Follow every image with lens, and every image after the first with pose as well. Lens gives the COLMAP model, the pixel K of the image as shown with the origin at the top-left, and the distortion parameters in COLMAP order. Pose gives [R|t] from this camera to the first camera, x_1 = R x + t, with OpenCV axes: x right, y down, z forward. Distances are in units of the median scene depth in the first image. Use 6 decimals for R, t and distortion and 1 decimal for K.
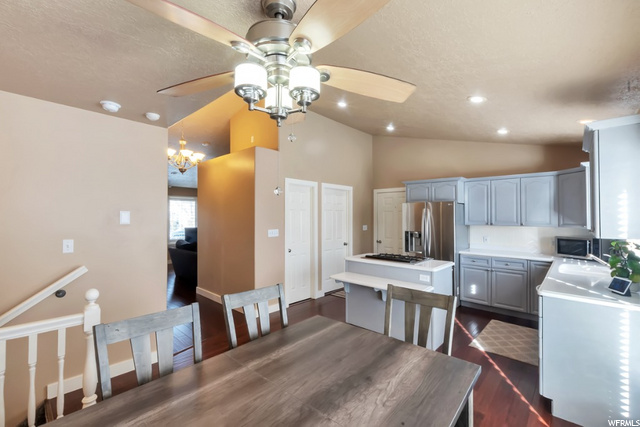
lens RADIAL K [[273.8, 0, 320.5], [0, 273.8, 212.5], [0, 0, 1]] dist [-0.001273, -0.000164]
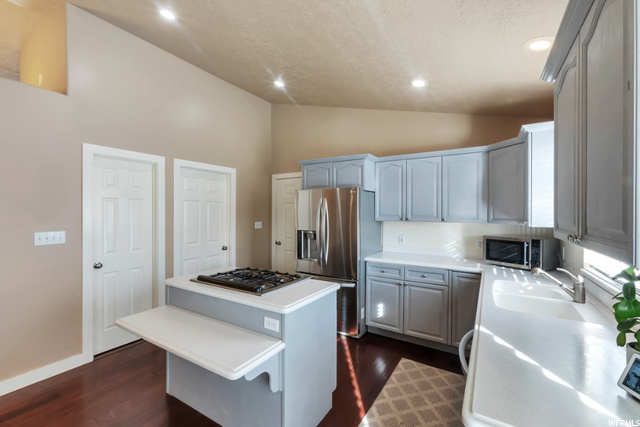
lens RADIAL K [[273.8, 0, 319.8], [0, 273.8, 214.7], [0, 0, 1]] dist [-0.001273, -0.000164]
pose [[0.981188, -0.003700, 0.193020, 0.265704], [-0.001150, 0.999687, 0.025005, 0.012083], [-0.193052, -0.024756, 0.980876, 0.339524]]
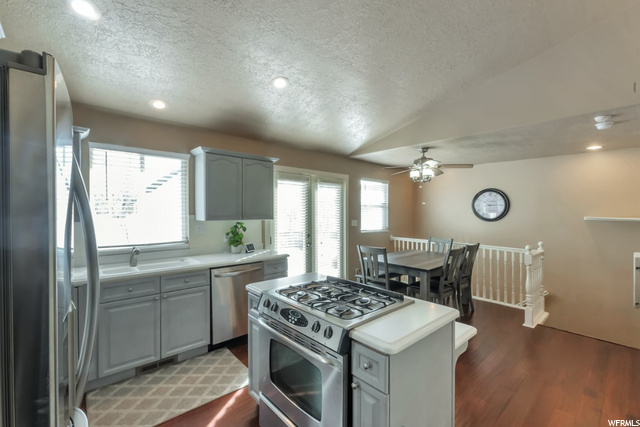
lens RADIAL K [[273.8, 0, 318.8], [0, 273.8, 212.2], [0, 0, 1]] dist [-0.001273, -0.000164]
pose [[-0.994619, 0.000226, 0.103603, 0.225356], [-0.001510, 0.999860, -0.016679, 0.036017], [-0.103593, -0.016746, -0.994479, 1.246494]]
